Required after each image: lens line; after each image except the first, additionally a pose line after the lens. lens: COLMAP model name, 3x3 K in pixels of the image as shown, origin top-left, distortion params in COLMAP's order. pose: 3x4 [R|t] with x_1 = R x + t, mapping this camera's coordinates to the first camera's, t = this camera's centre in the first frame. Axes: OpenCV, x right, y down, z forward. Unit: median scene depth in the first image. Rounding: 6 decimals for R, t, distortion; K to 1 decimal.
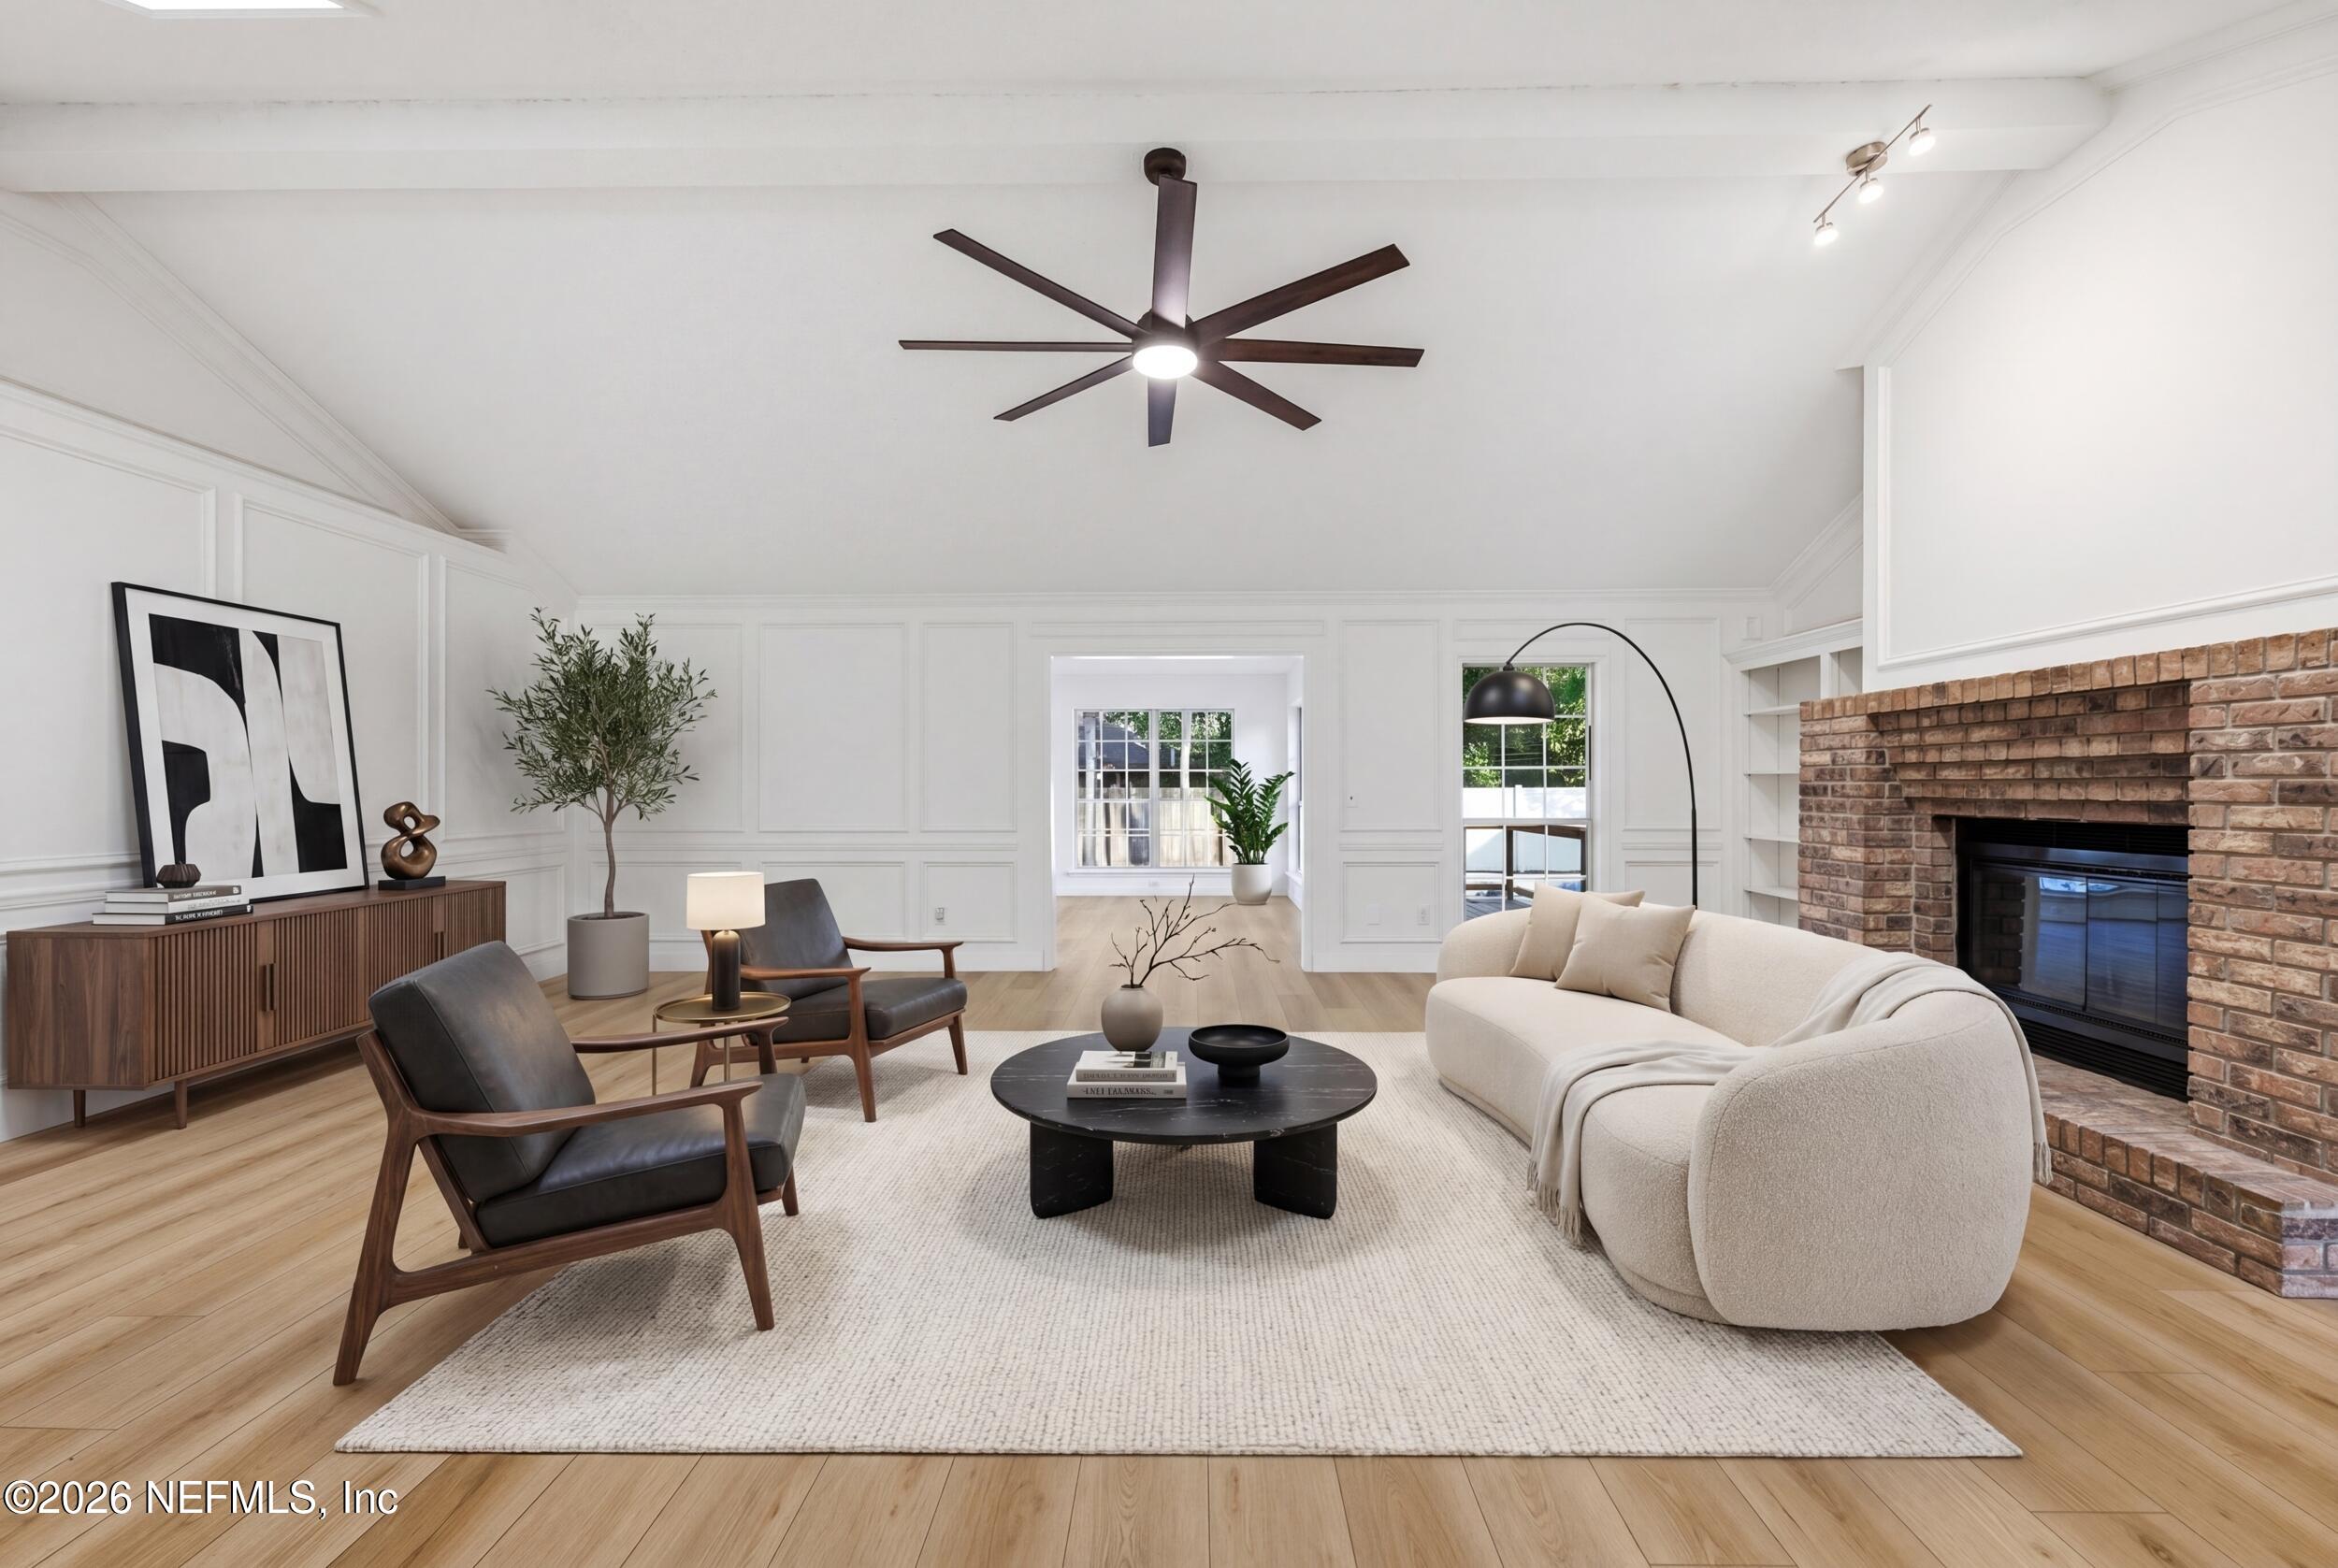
lens RADIAL K [[934.8, 0, 1178.9], [0, 934.8, 791.9], [0, 0, 1]] dist [0.000347, -0.000102]
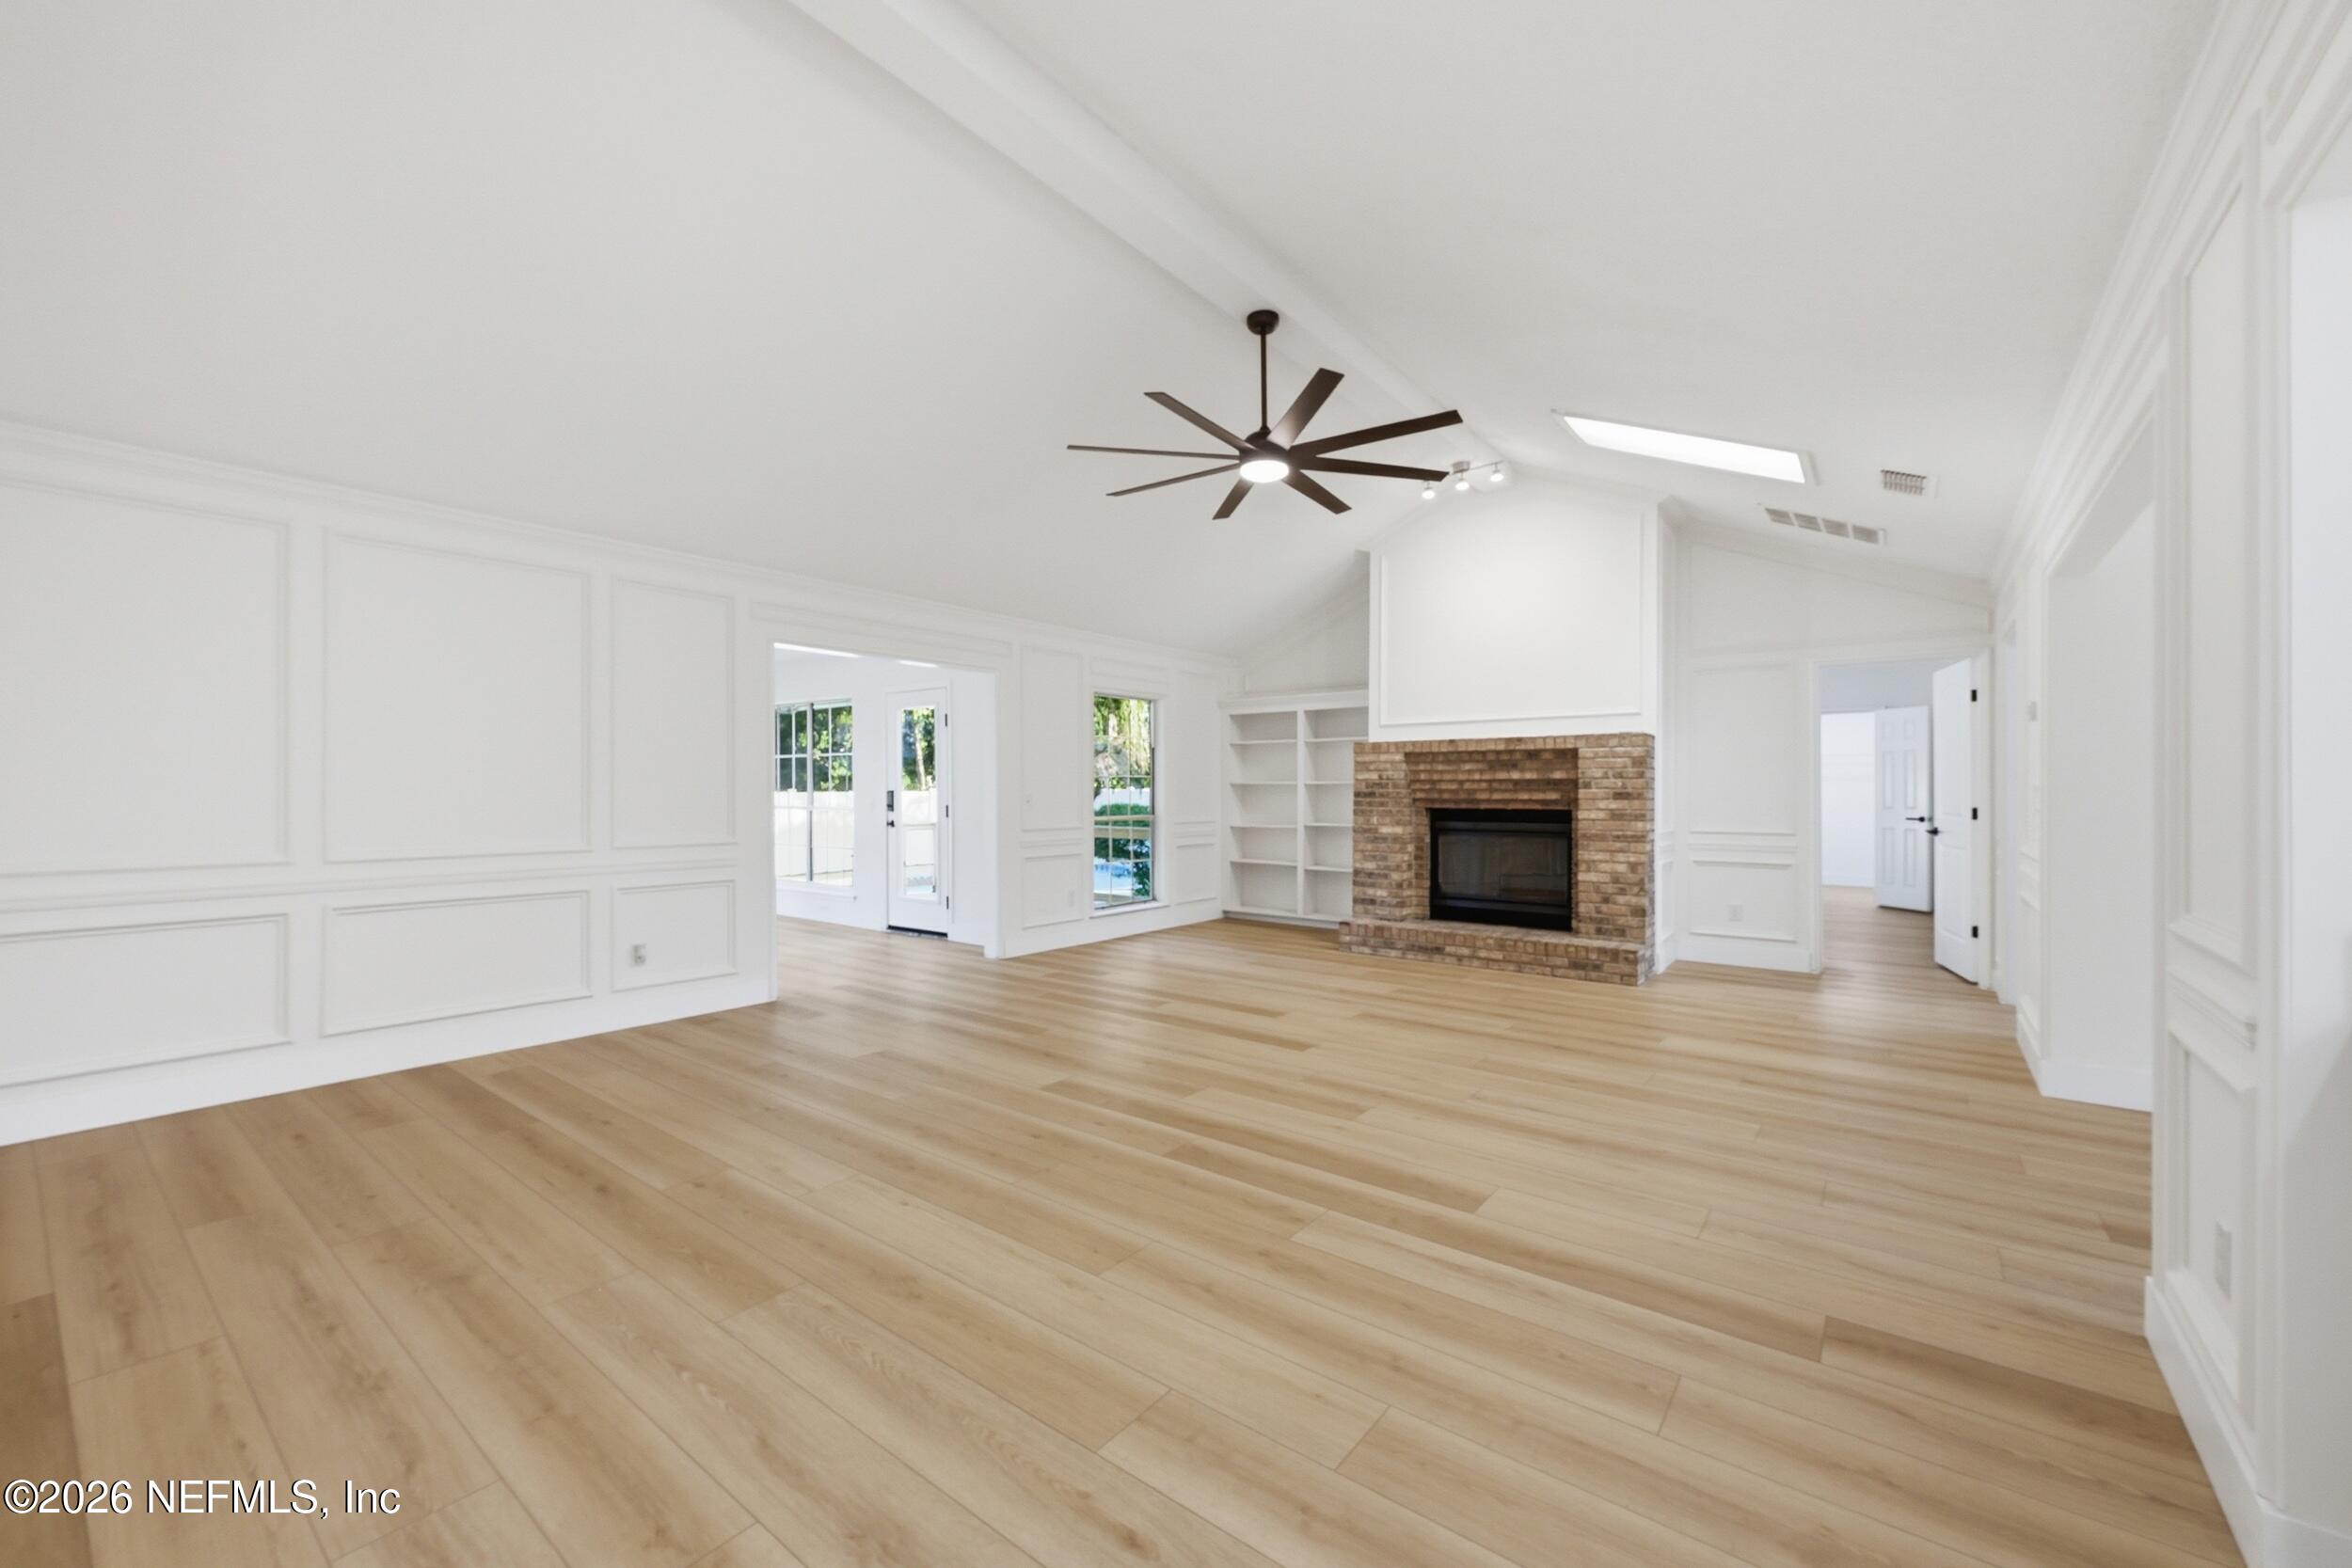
lens RADIAL K [[931.0, 0, 1187.5], [0, 931.0, 794.2], [0, 0, 1]] dist [0.000173, -0.000426]
pose [[0.597110, -0.000045, 0.802159, -1.198951], [0.002562, 0.999995, -0.001851, -0.000153], [-0.802155, 0.003161, 0.597108, 0.318866]]
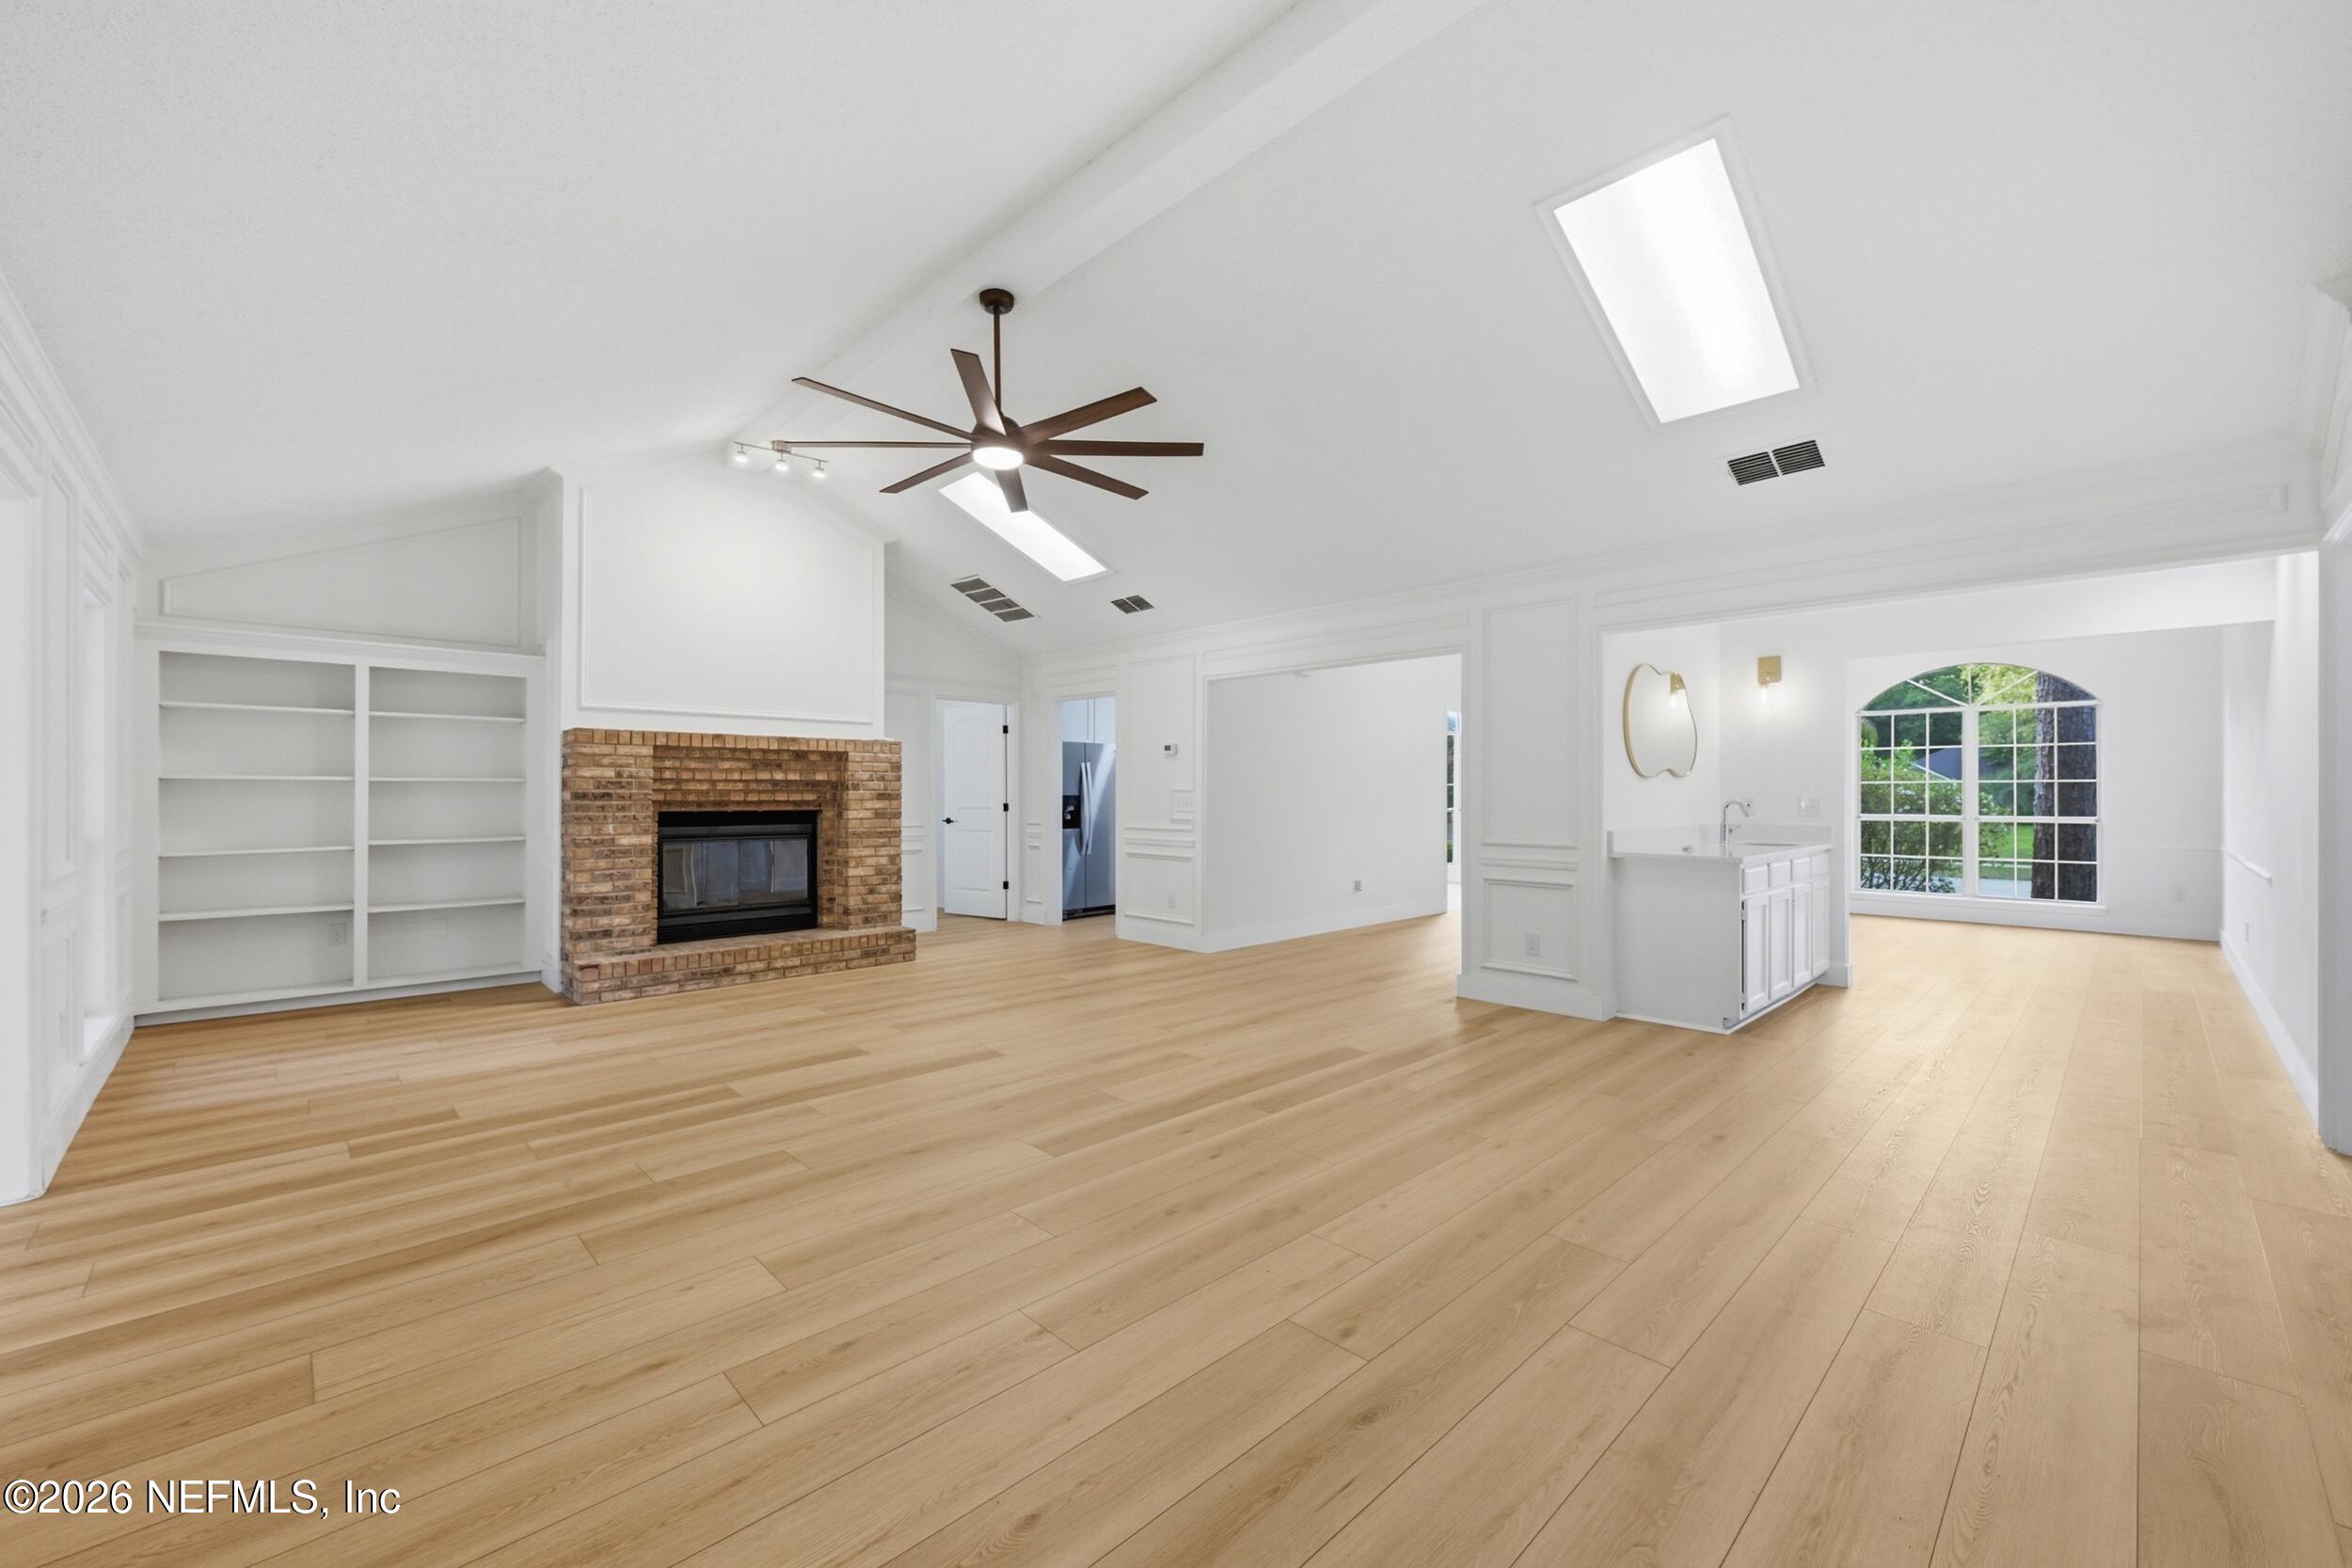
lens RADIAL K [[931.0, 0, 1187.5], [0, 931.0, 794.2], [0, 0, 1]] dist [0.000173, -0.000426]
pose [[-0.712574, 0.000162, 0.701597, -1.138843], [0.003800, 0.999986, 0.003628, -0.008796], [-0.701586, 0.005251, -0.712565, 1.812629]]
